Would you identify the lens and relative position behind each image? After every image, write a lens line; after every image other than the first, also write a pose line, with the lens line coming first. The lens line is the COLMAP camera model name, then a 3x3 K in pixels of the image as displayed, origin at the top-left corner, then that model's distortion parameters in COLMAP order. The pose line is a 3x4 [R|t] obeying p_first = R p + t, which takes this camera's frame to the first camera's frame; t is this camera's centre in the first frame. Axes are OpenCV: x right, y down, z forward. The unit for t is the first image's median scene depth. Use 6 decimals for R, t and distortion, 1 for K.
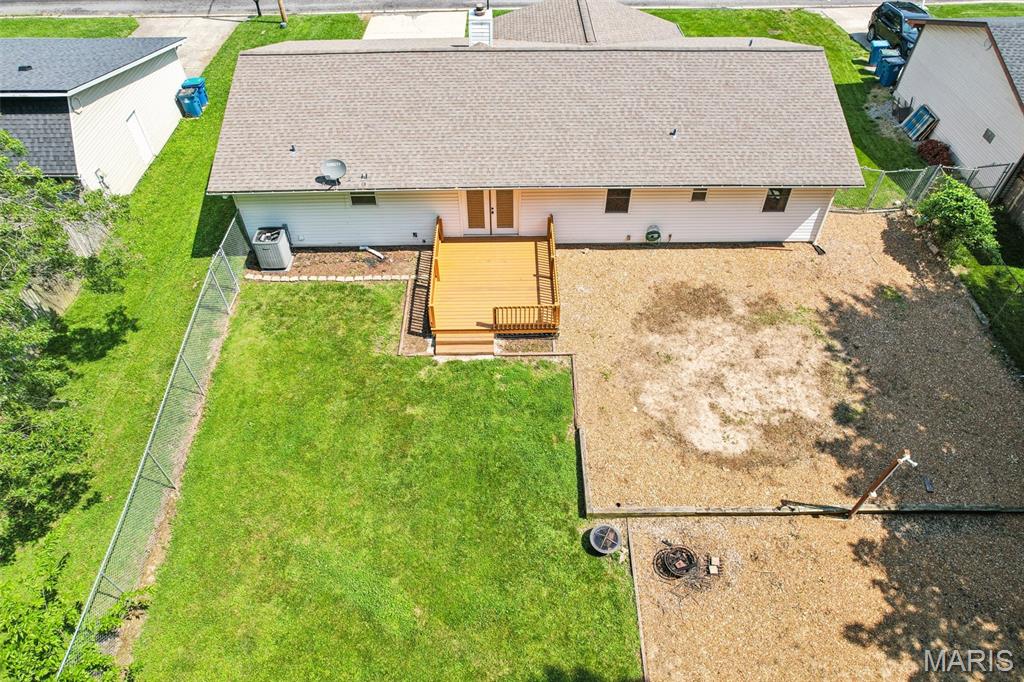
lens RADIAL K [[672.0, 0, 515.5], [0, 672.0, 345.0], [0, 0, 1]] dist [-0.073234, 0.063257]
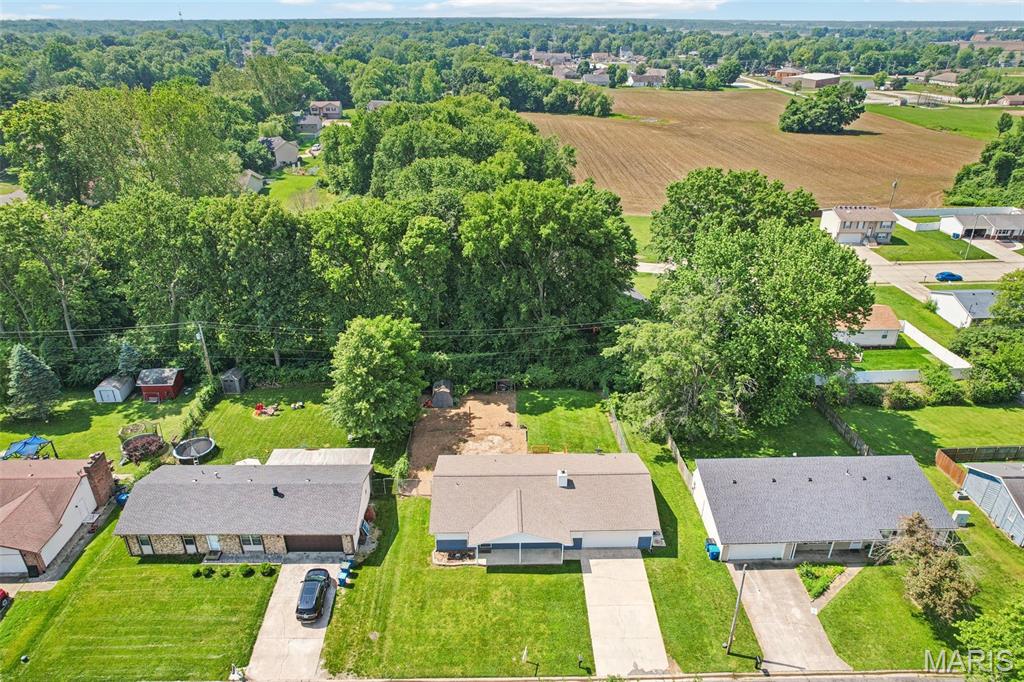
lens RADIAL K [[672.0, 0, 515.5], [0, 672.0, 345.0], [0, 0, 1]] dist [-0.073234, 0.063257]
pose [[-0.999968, 0.002335, -0.007706, 0.183919], [-0.006716, 0.286057, 0.958189, -3.860804], [0.004442, 0.958210, -0.286032, 1.531496]]
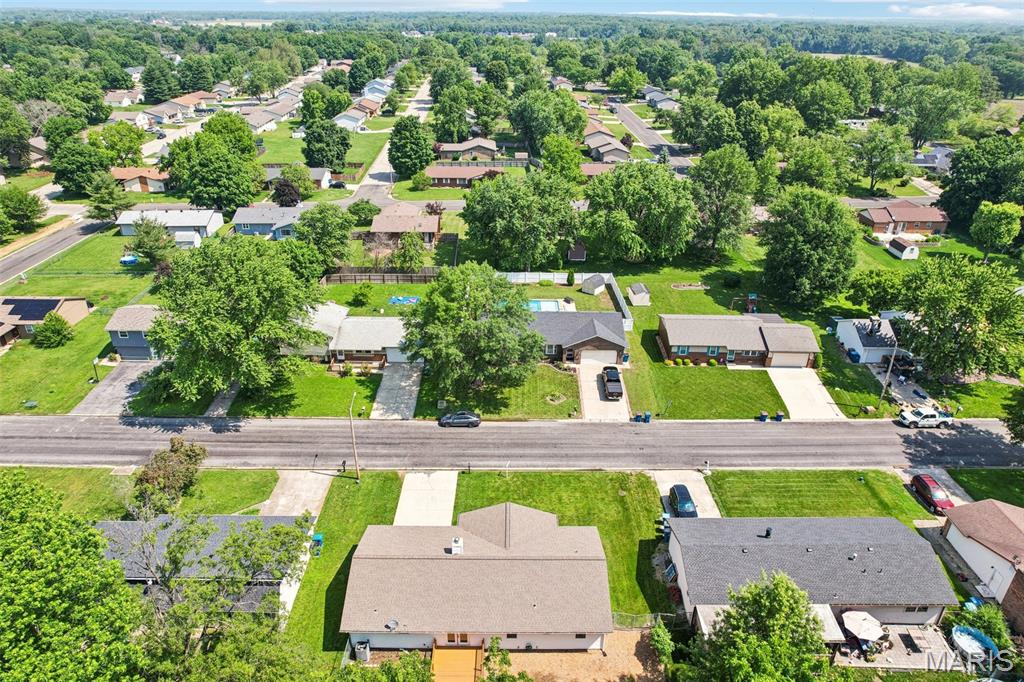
lens RADIAL K [[672.0, 0, 515.5], [0, 672.0, 345.0], [0, 0, 1]] dist [-0.073234, 0.063257]
pose [[0.999815, 0.017672, -0.007642, 0.188917], [-0.019215, 0.940879, -0.338198, -0.432395], [0.001213, 0.338282, 0.941044, -1.738613]]
